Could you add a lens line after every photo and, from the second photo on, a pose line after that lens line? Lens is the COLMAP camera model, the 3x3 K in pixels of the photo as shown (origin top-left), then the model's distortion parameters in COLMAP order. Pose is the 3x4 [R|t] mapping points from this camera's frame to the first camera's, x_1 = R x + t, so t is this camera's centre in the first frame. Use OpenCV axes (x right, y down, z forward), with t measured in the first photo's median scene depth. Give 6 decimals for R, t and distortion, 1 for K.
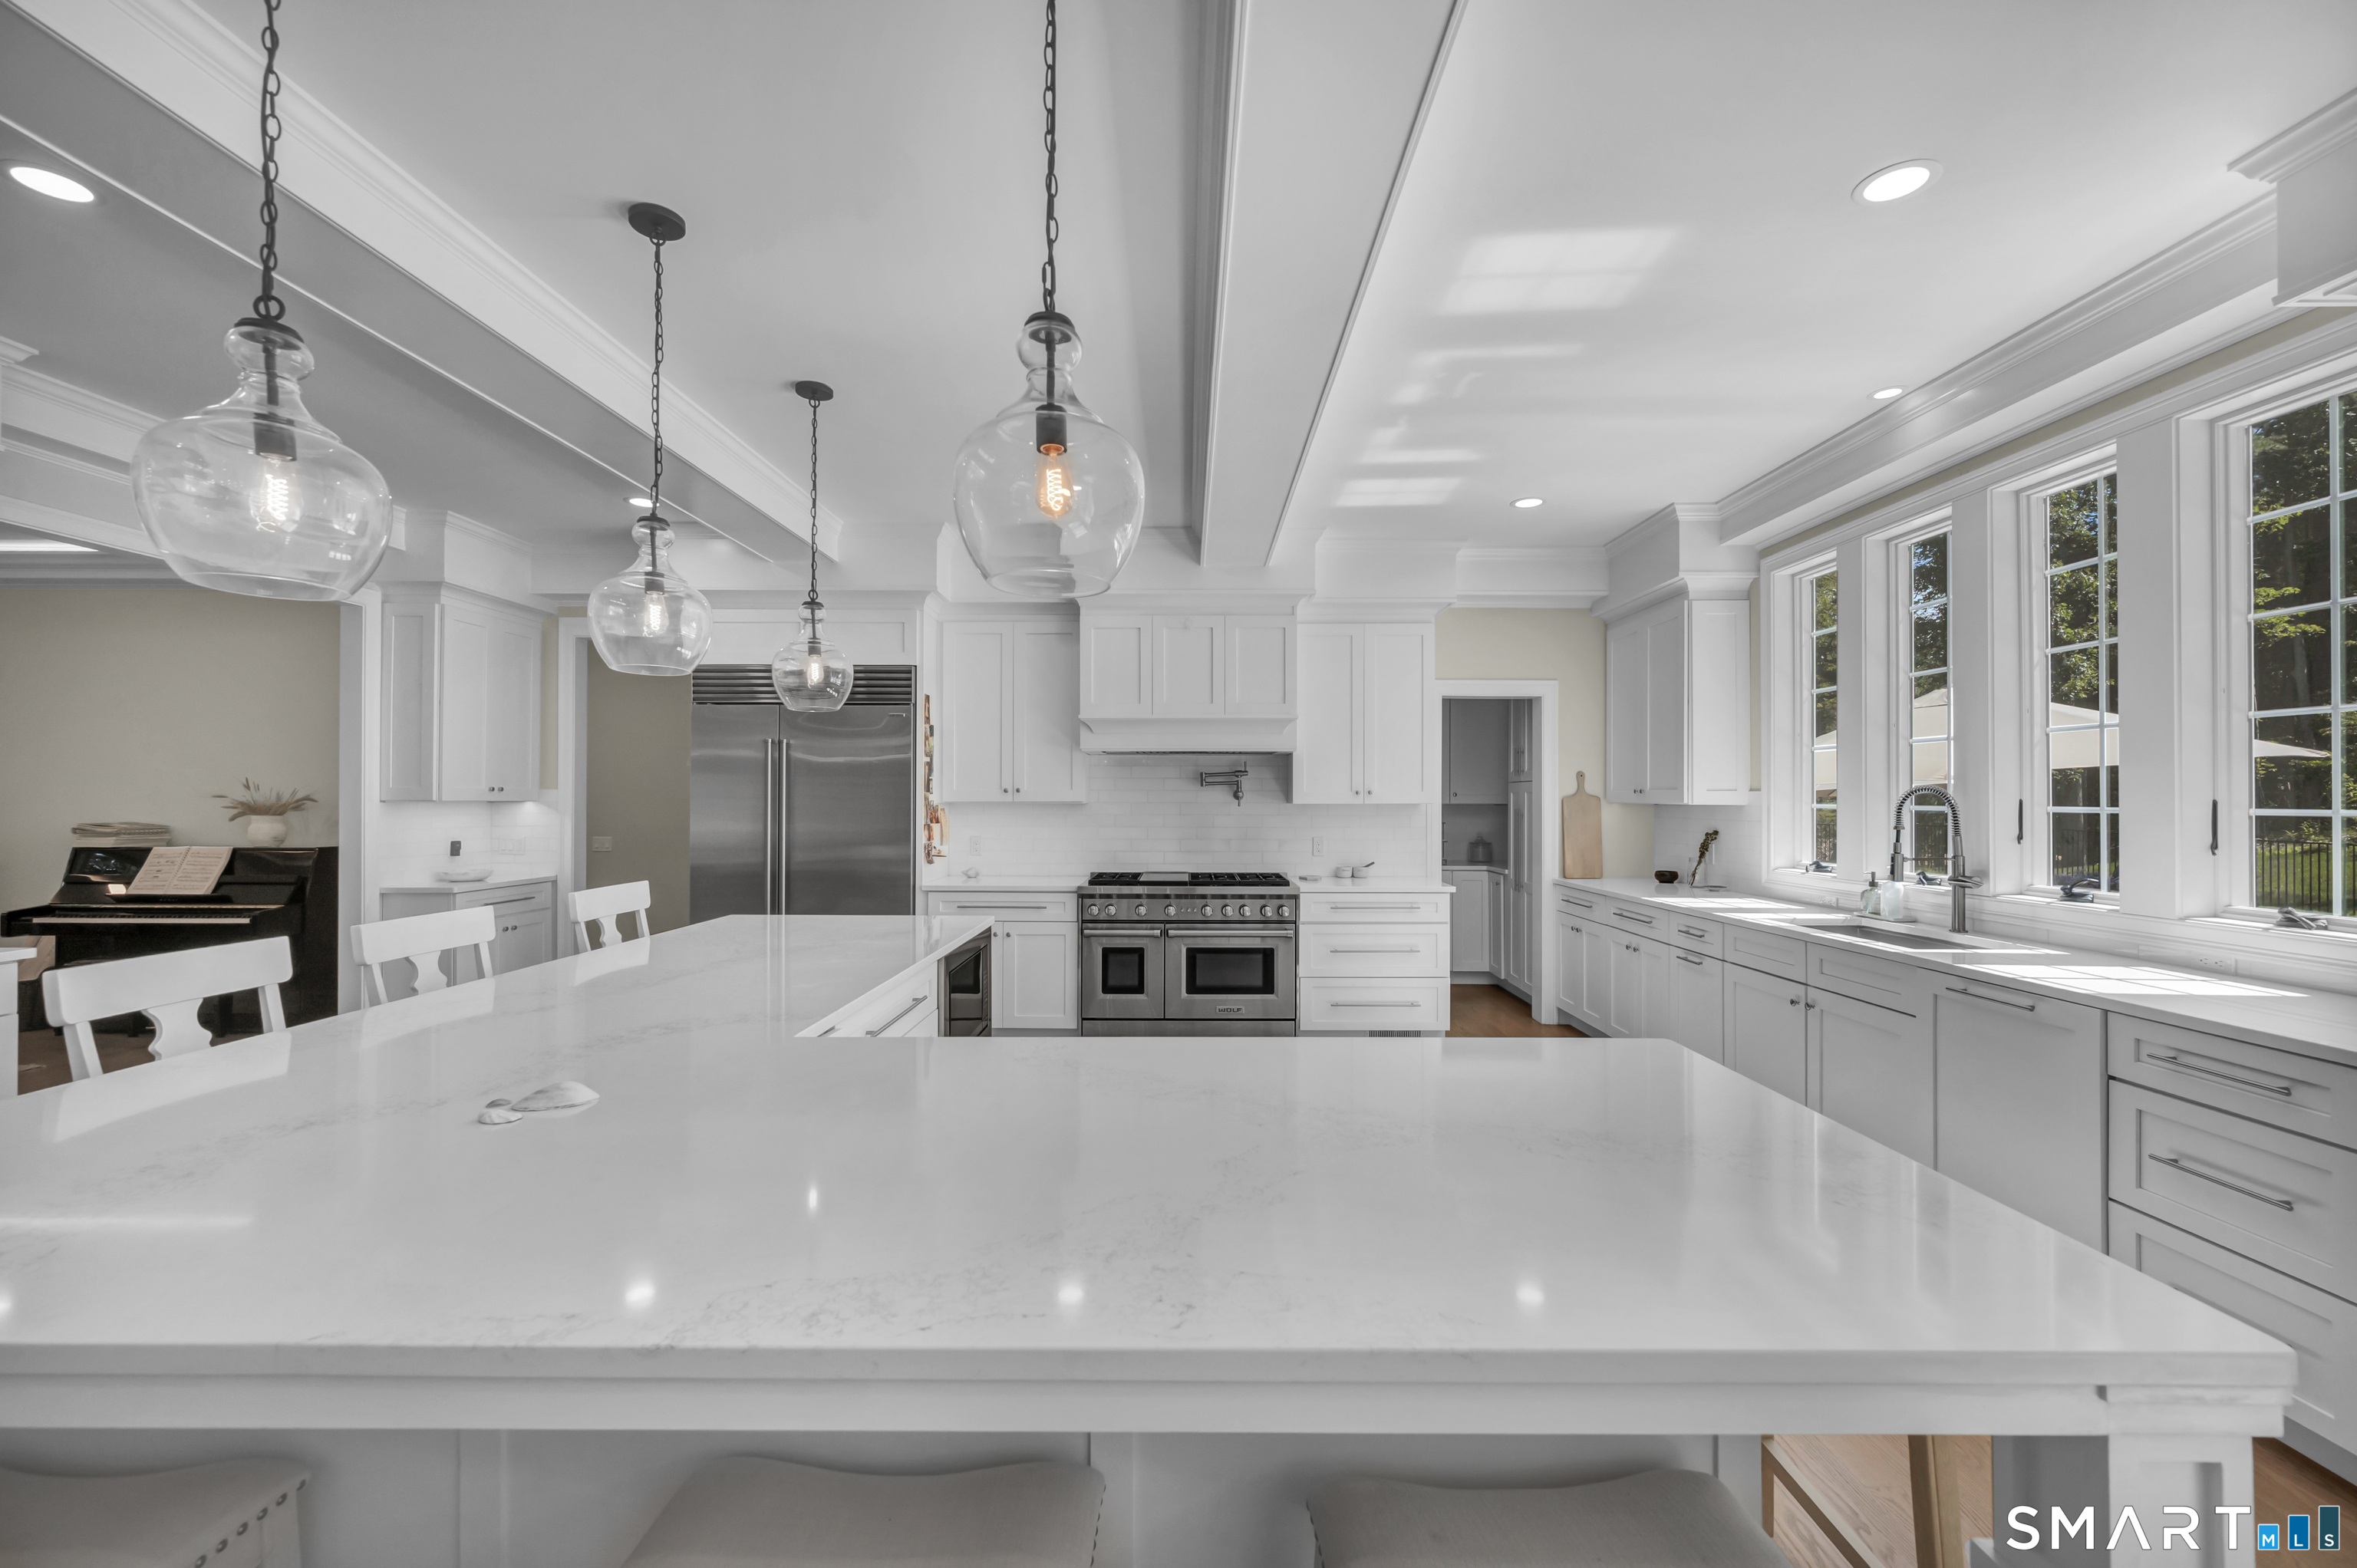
lens RADIAL K [[947.9, 0, 1184.1], [0, 947.9, 793.6], [0, 0, 1]] dist [-0.001161, -0.000393]
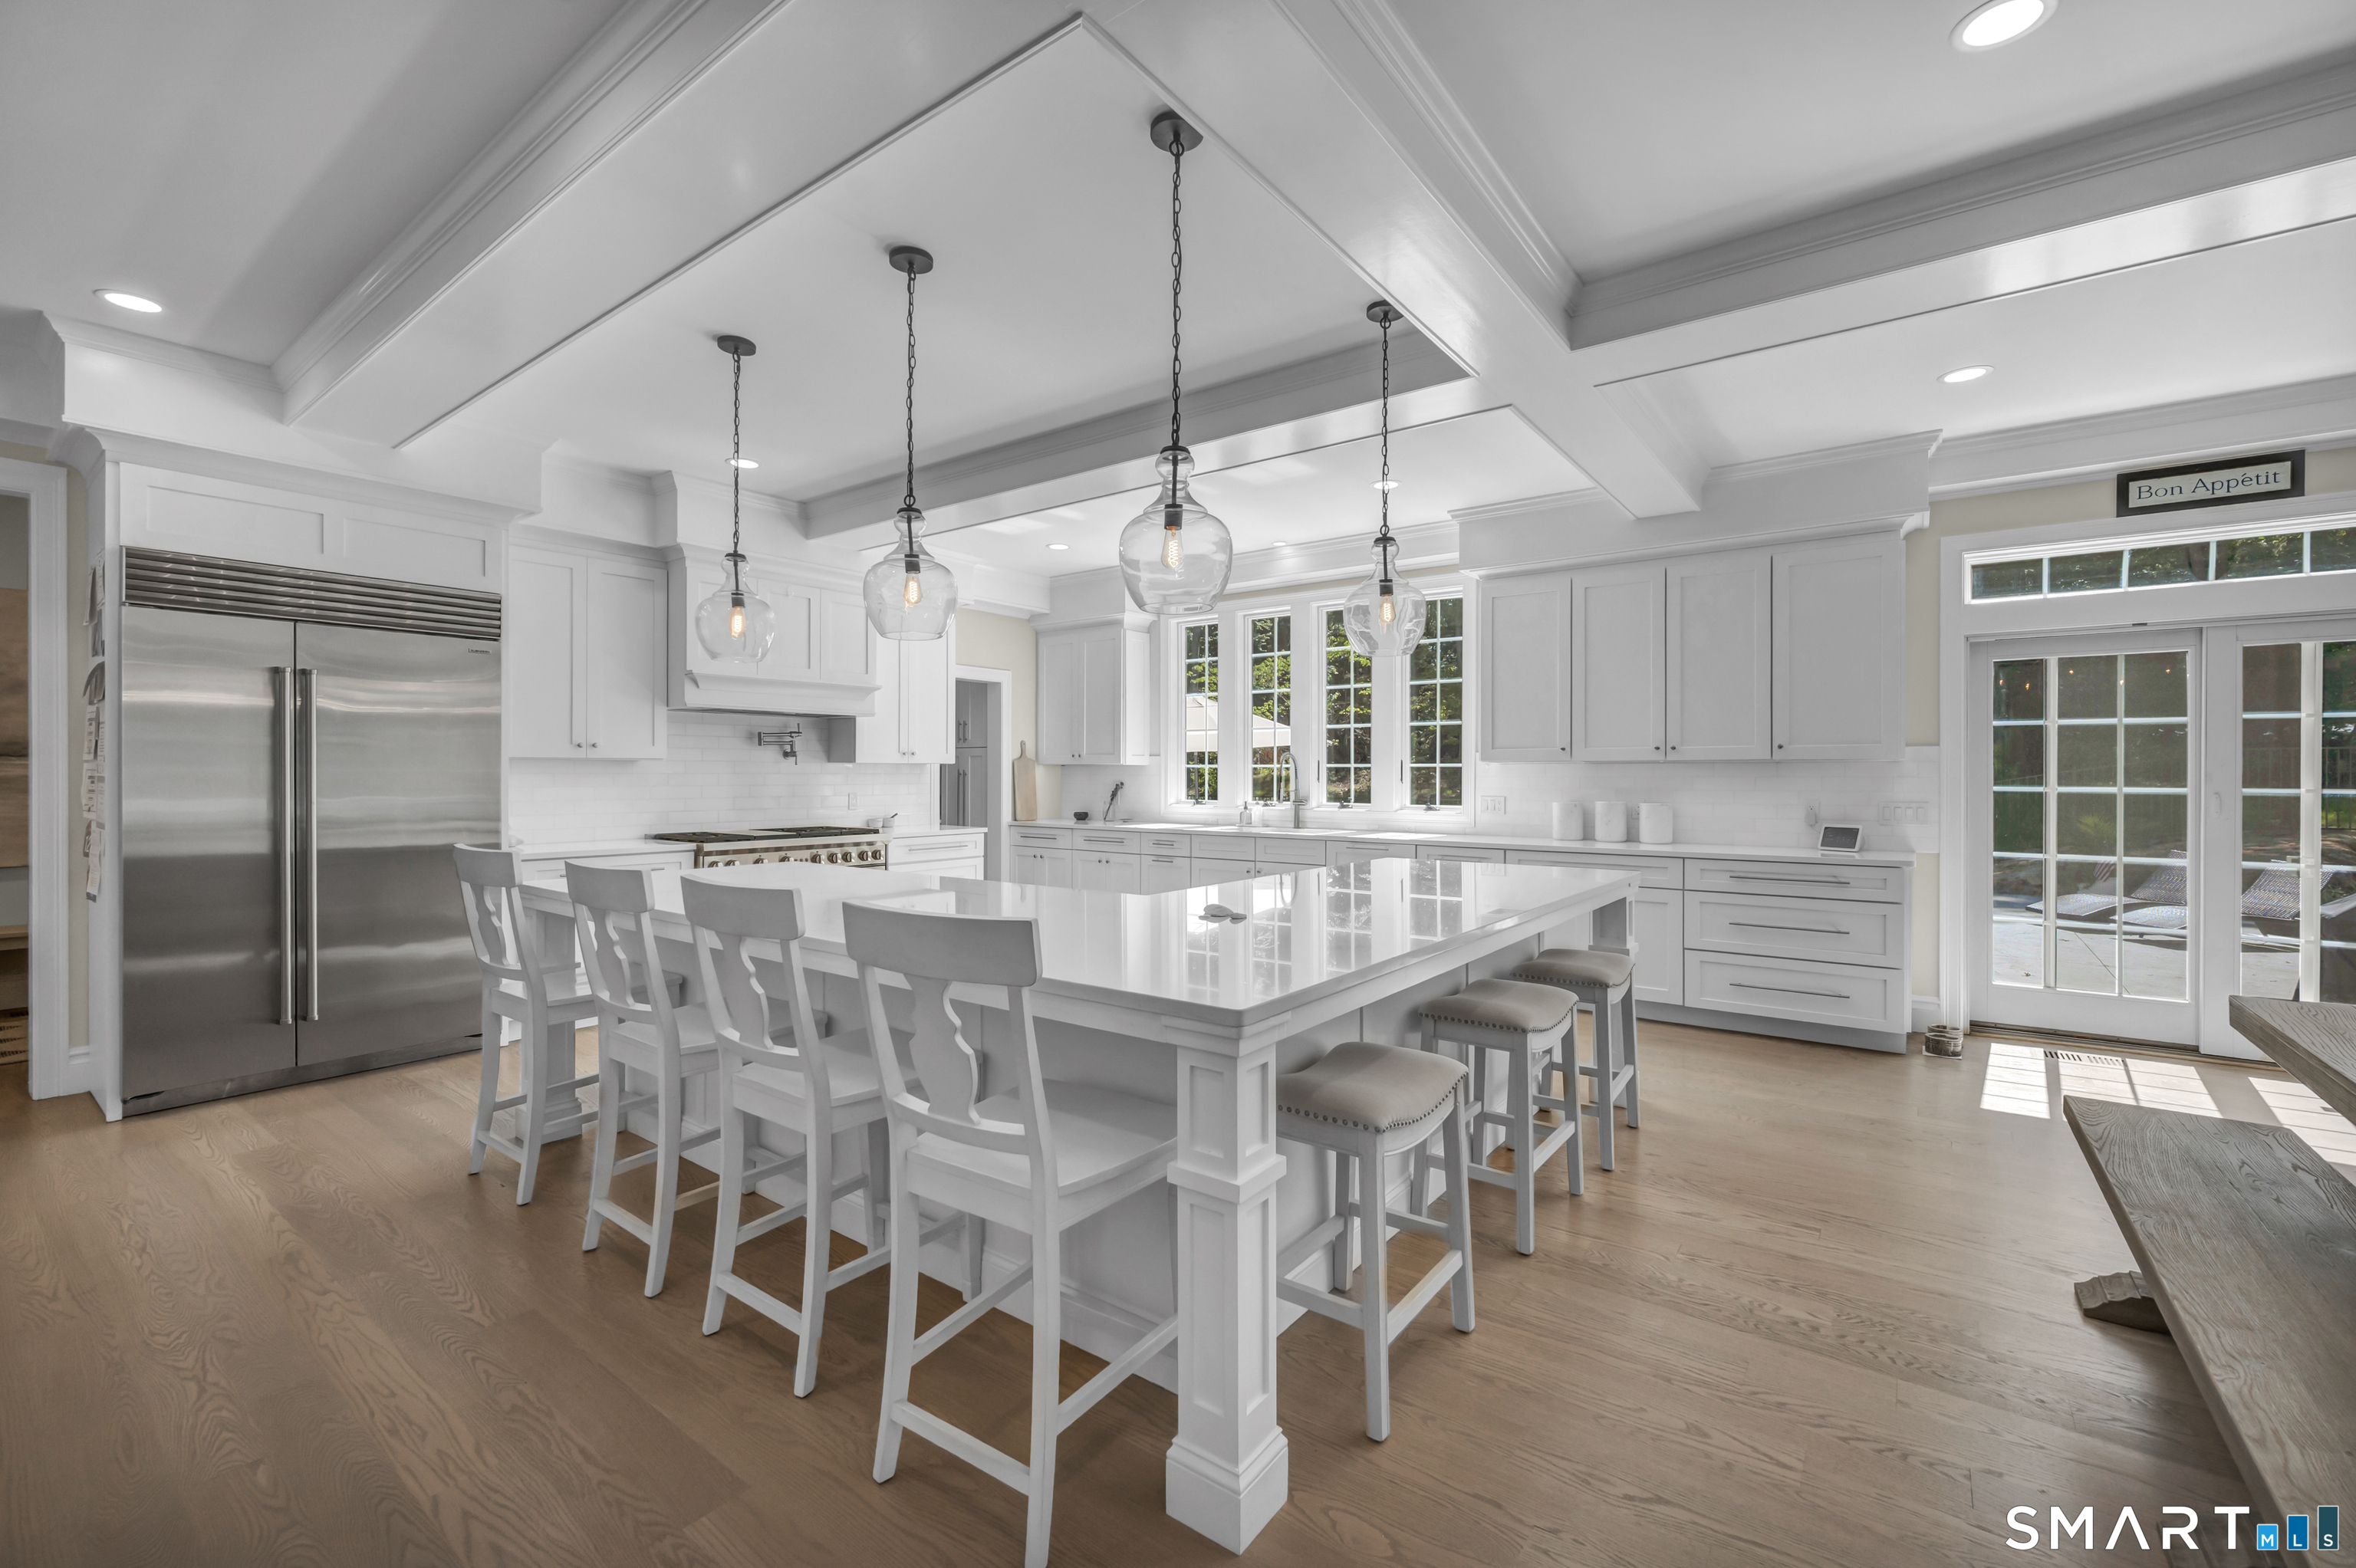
lens RADIAL K [[980.7, 0, 1182.3], [0, 980.7, 779.0], [0, 0, 1]] dist [-0.000244, -0.000522]
pose [[0.602987, -0.005134, 0.797734, -0.614730], [-0.005071, 0.999934, 0.010269, 0.016877], [-0.797735, -0.010237, 0.602922, -0.013882]]
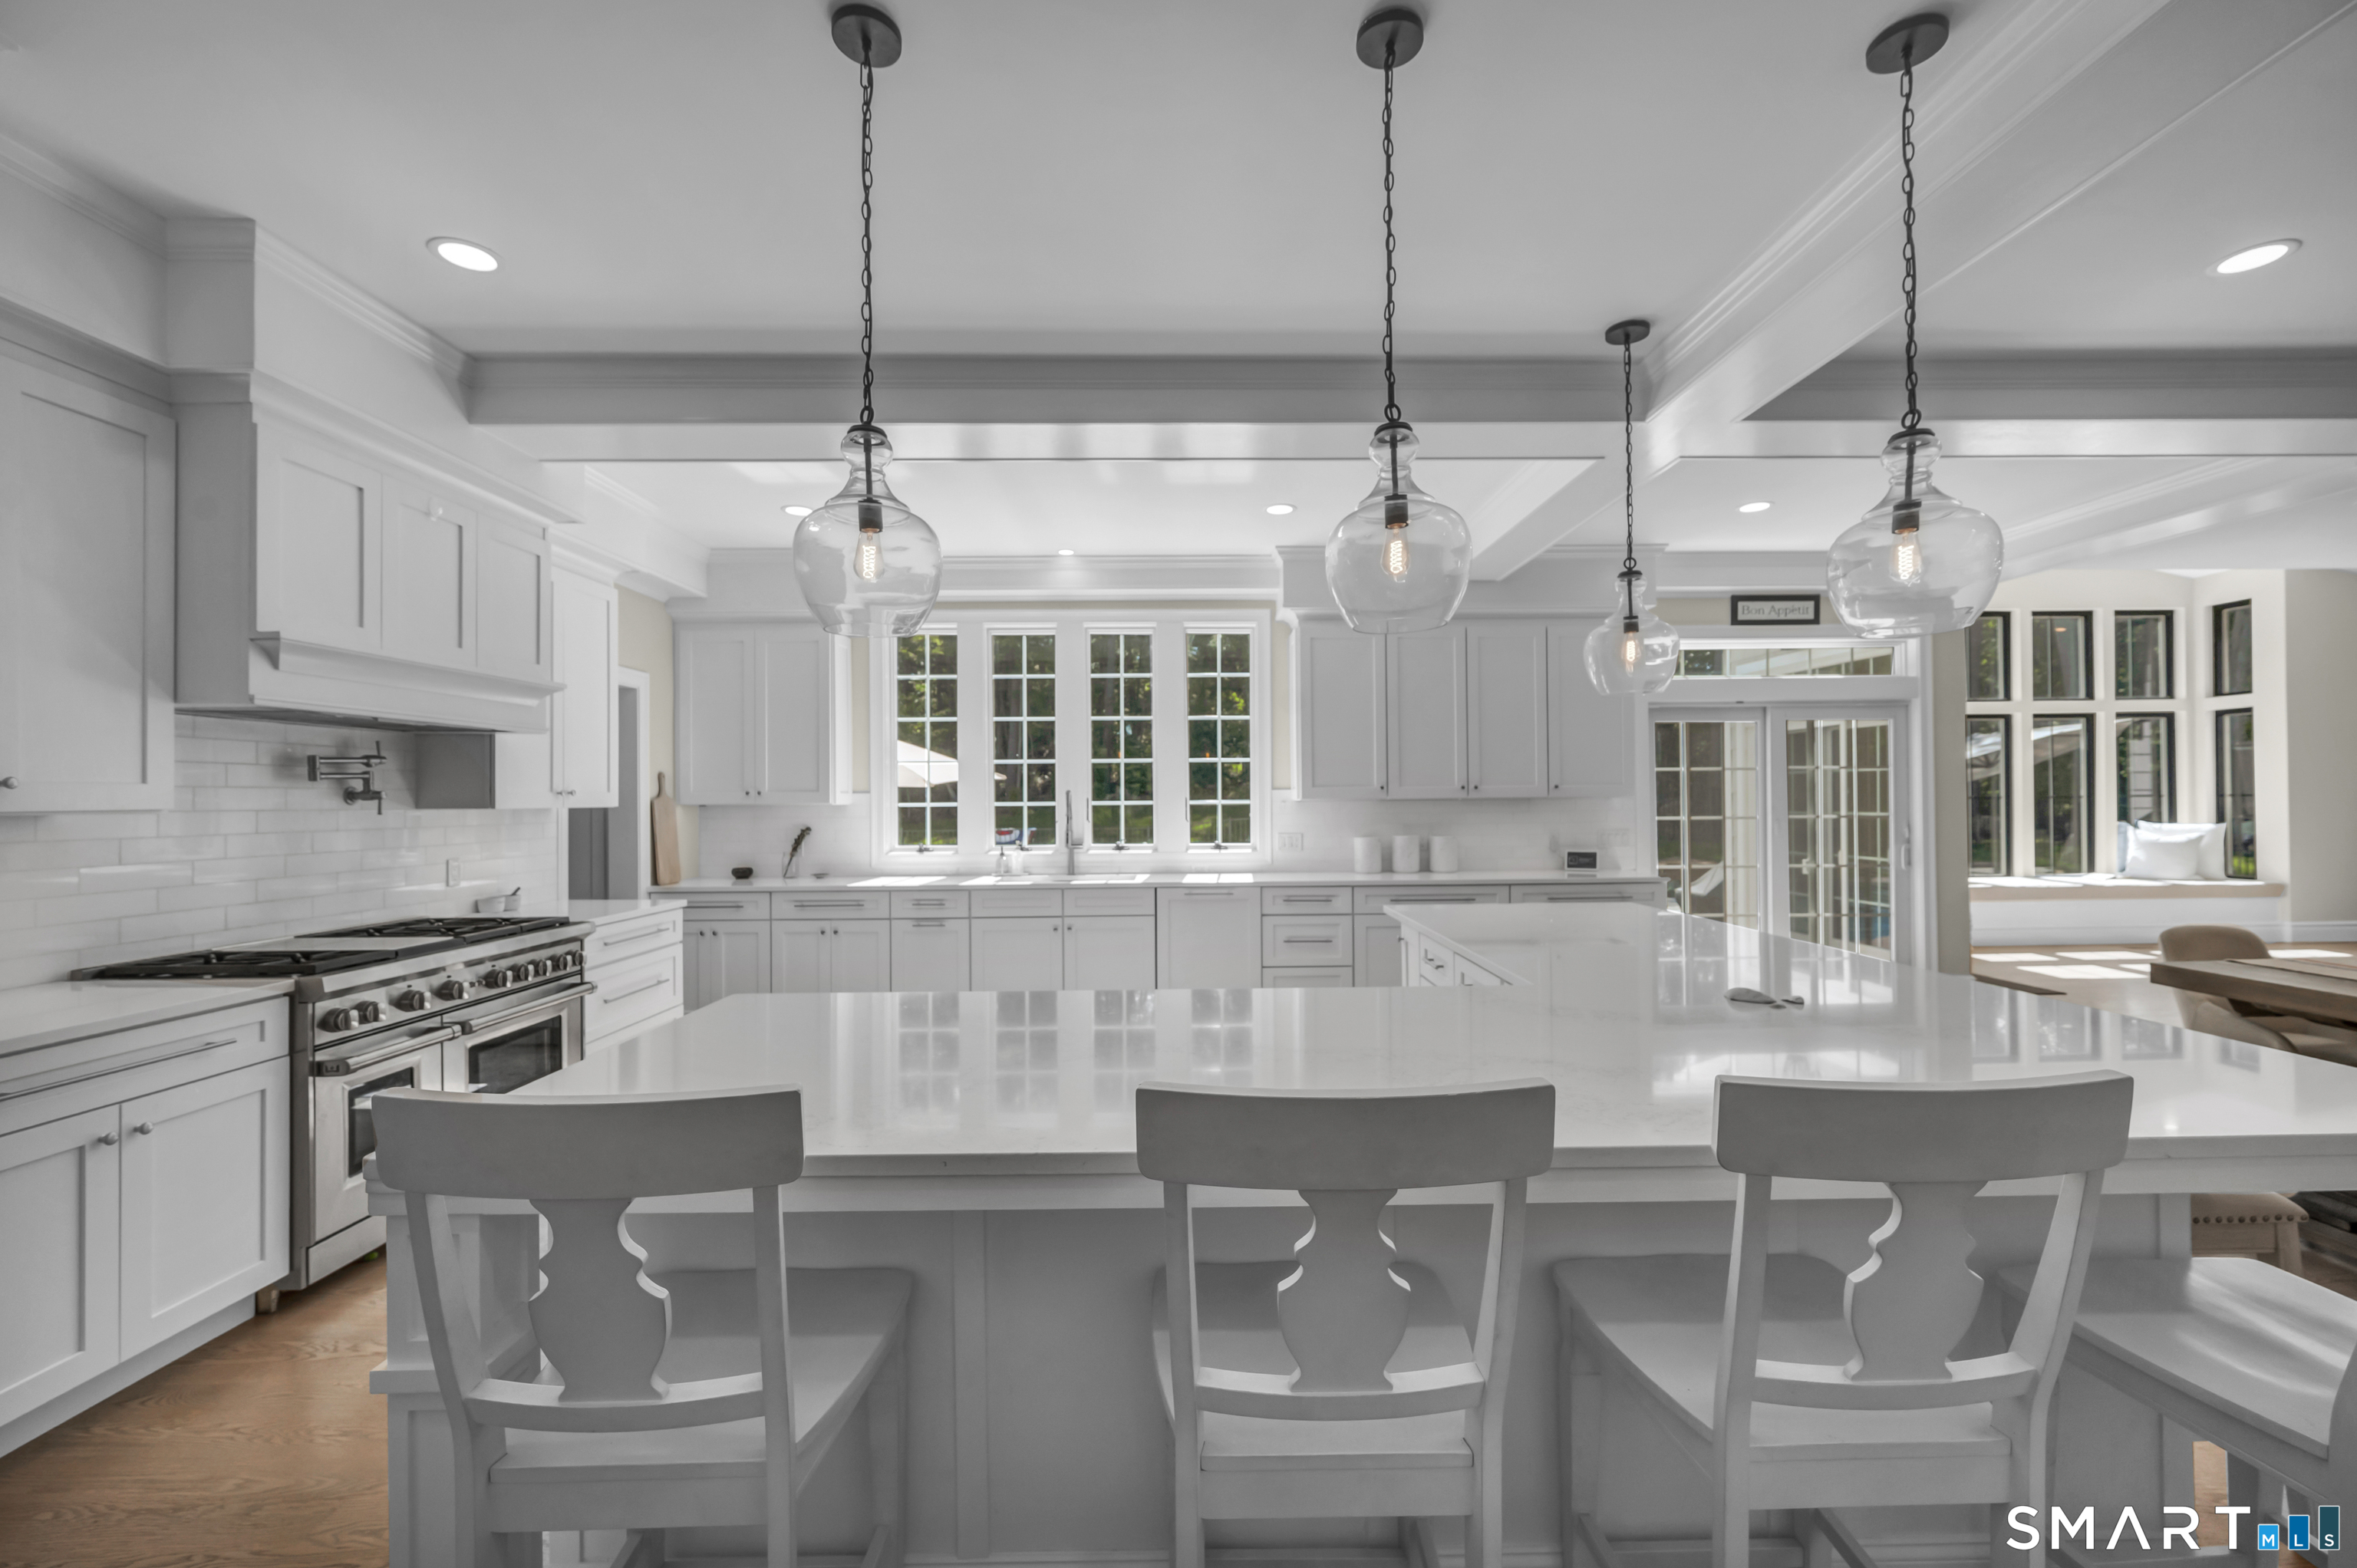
lens RADIAL K [[947.9, 0, 1184.1], [0, 947.9, 793.6], [0, 0, 1]] dist [-0.001161, -0.000393]
pose [[-0.008826, 0.005076, 0.999948, -0.603138], [0.002987, 0.999983, -0.005050, 0.004911], [-0.999957, 0.002942, -0.008841, 0.541164]]
